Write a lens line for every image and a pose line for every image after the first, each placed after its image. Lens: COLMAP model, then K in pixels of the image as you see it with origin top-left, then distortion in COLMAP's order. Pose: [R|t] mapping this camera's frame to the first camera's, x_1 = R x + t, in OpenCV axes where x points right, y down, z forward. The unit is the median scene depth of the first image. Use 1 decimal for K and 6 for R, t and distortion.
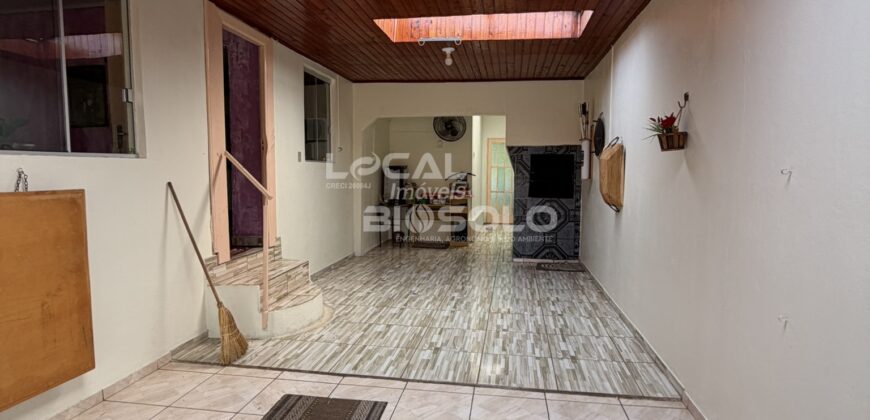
lens RADIAL K [[460.7, 0, 435.0], [0, 460.7, 210.0], [0, 0, 1]] dist [0.002688, 0.000025]
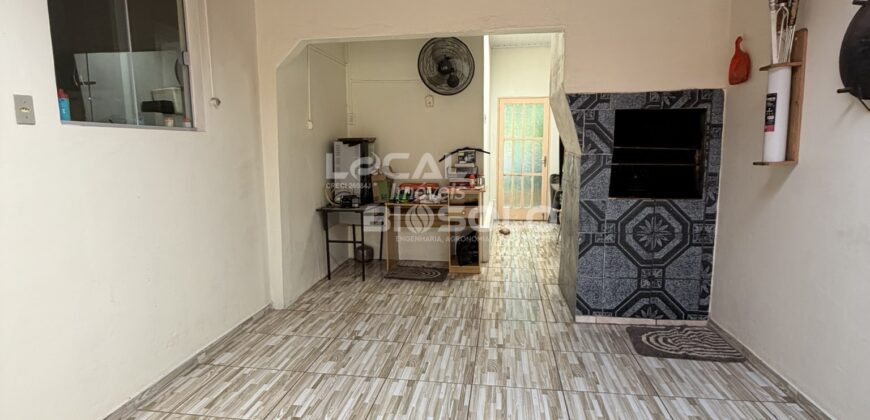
lens RADIAL K [[460.7, 0, 435.0], [0, 460.7, 210.0], [0, 0, 1]] dist [0.002688, 0.000025]
pose [[0.999618, -0.014435, 0.023563, 0.002896], [0.013143, 0.998450, 0.054080, -0.050906], [-0.024307, -0.053749, 0.998259, 0.594840]]
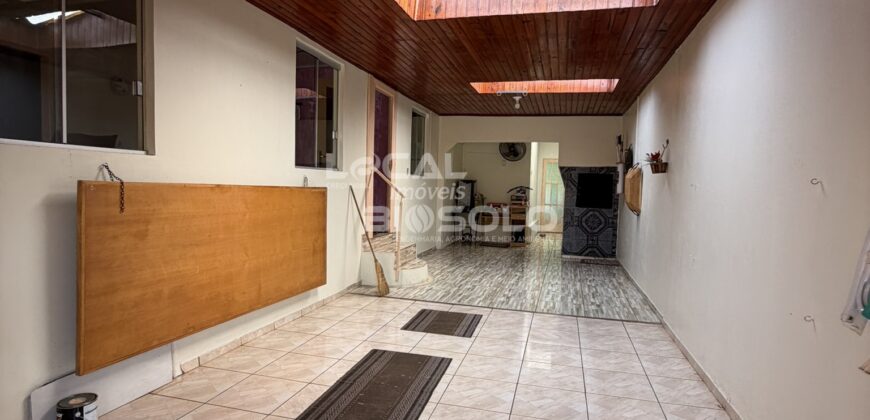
lens RADIAL K [[460.7, 0, 435.0], [0, 460.7, 210.0], [0, 0, 1]] dist [0.002688, 0.000025]
pose [[0.993442, 0.030445, -0.110208, -0.048514], [-0.034170, 0.998901, -0.032074, 0.040578], [0.109110, 0.035629, 0.993391, -0.354975]]
